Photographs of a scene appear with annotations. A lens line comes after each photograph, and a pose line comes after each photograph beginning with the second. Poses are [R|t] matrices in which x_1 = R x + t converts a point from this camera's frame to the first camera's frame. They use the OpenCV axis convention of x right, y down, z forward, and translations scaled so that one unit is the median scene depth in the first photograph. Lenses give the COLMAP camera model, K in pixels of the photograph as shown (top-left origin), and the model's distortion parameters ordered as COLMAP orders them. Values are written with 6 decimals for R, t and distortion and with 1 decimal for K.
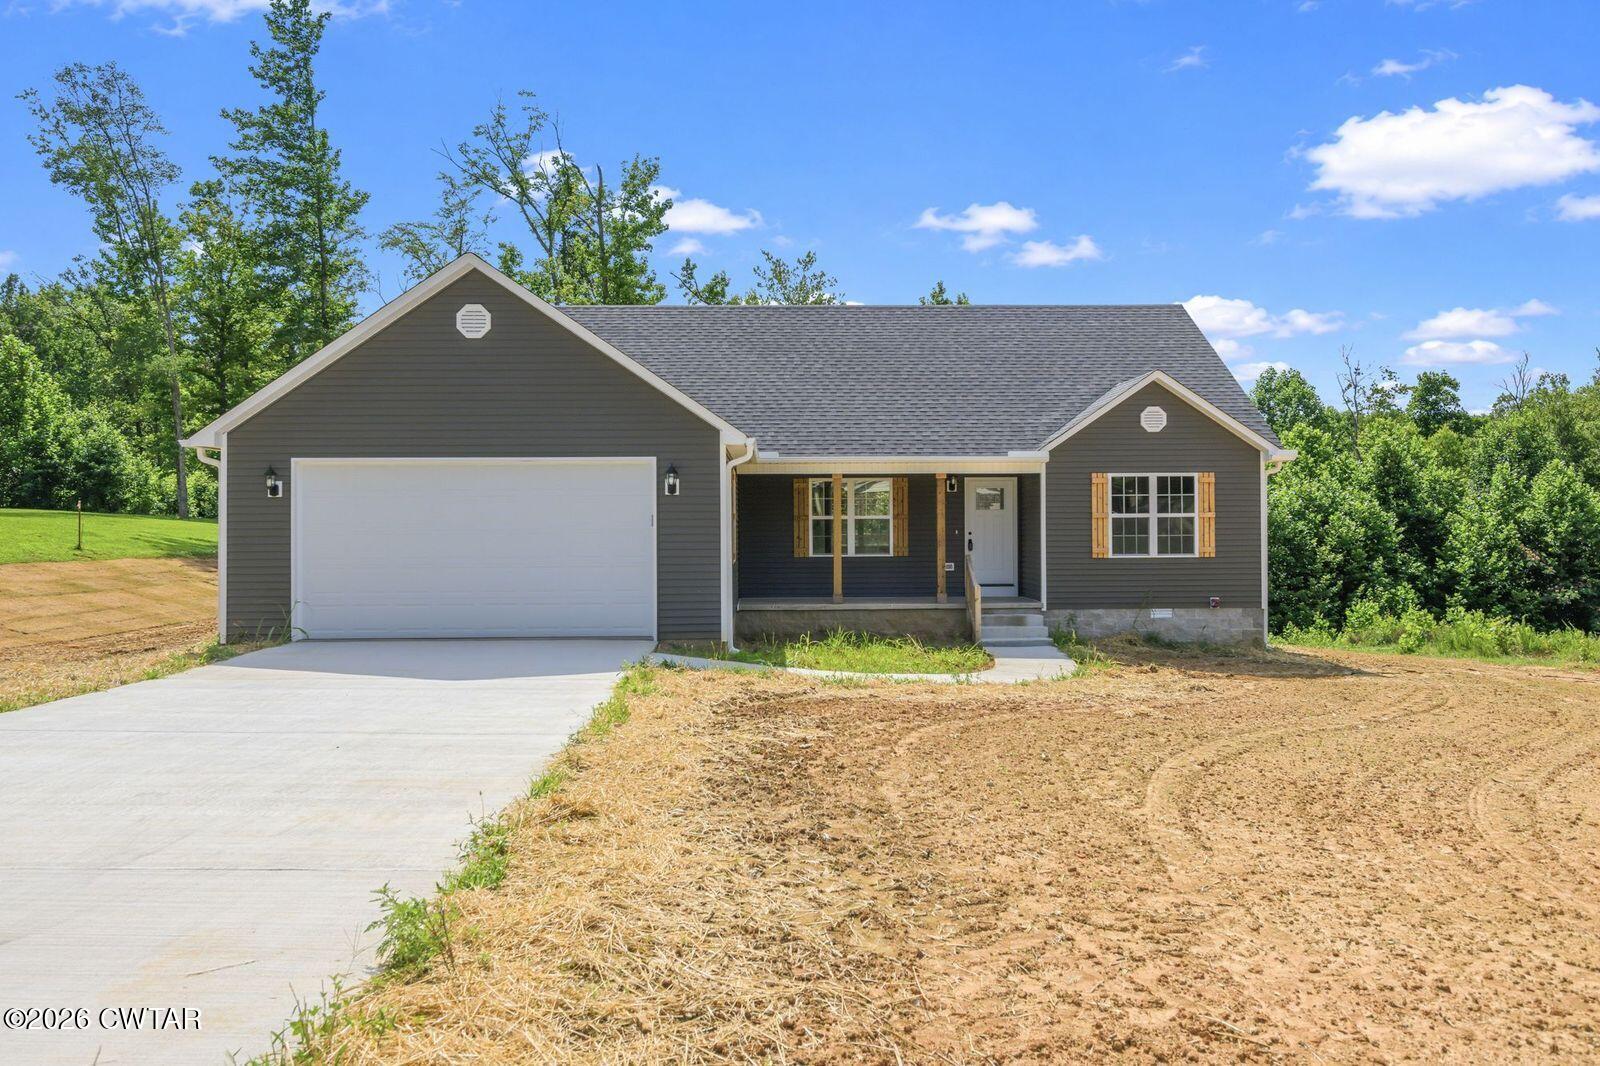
lens RADIAL K [[1235.6, 0, 804.3], [0, 1235.6, 529.3], [0, 0, 1]] dist [-0.005776, 0.001509]
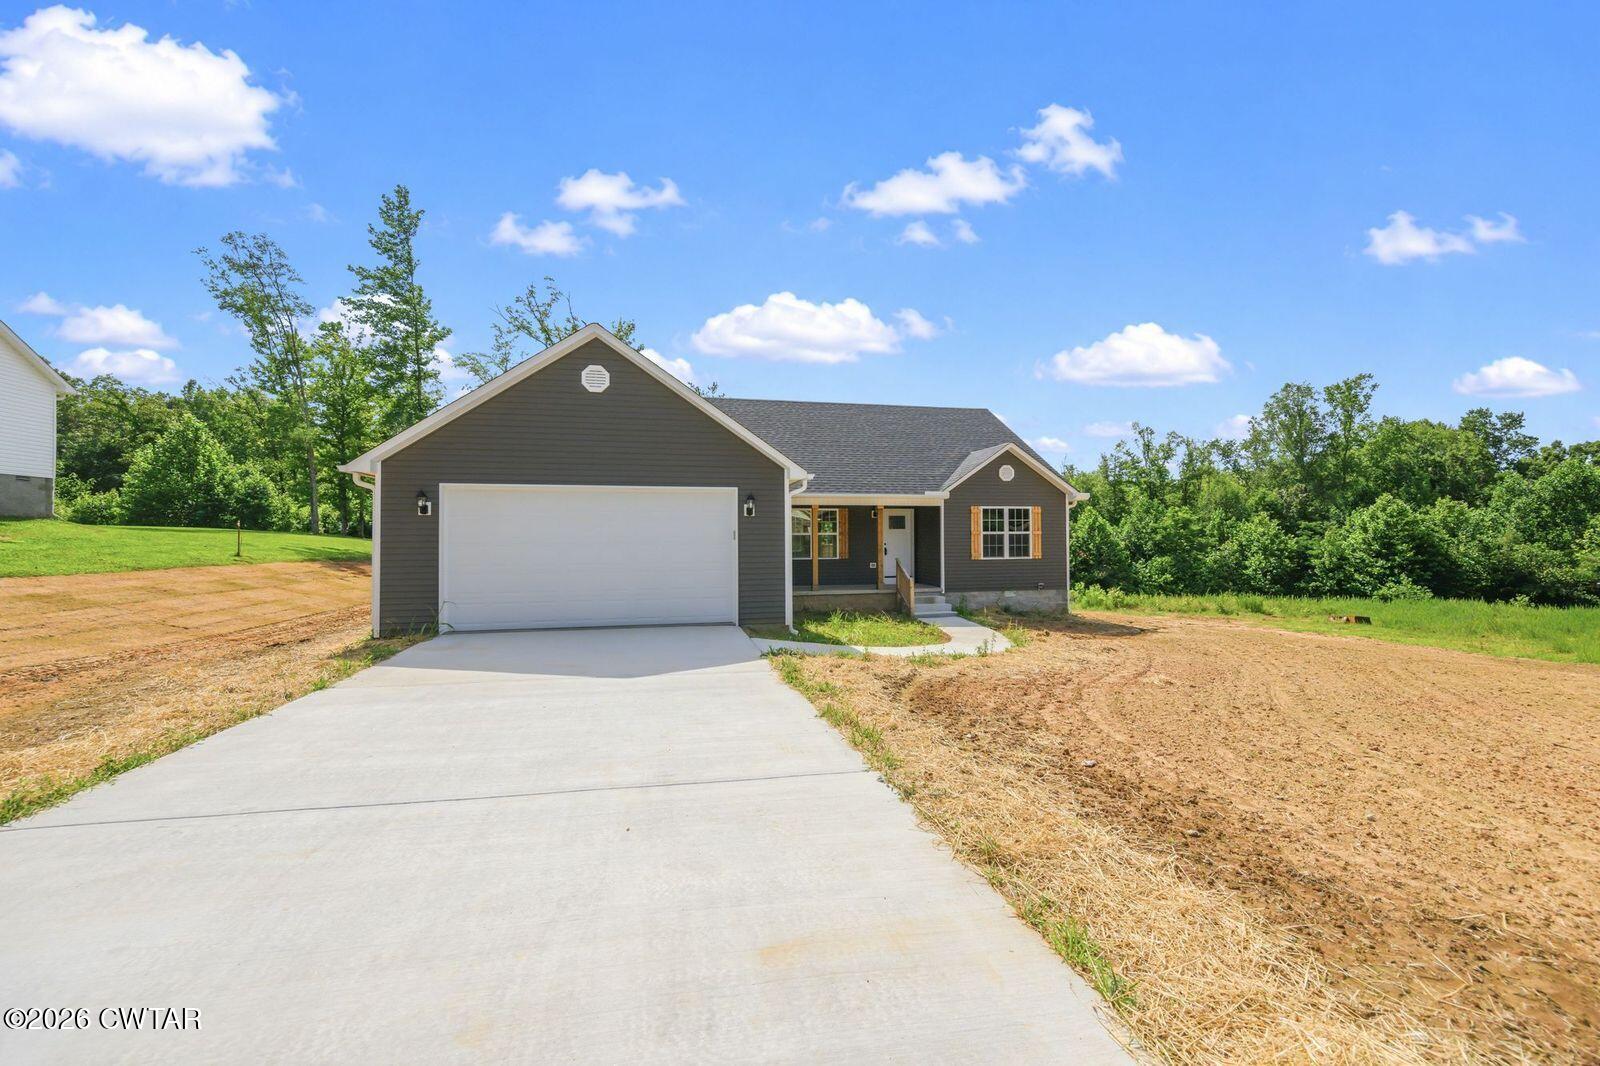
lens RADIAL K [[637.8, 0, 798.8], [0, 637.8, 537.1], [0, 0, 1]] dist [-0.000521, 0.000544]
pose [[0.982135, 0.001080, 0.188177, -0.113794], [0.000048, 0.999982, -0.005986, -0.000607], [-0.188180, 0.005888, 0.982117, 0.193549]]
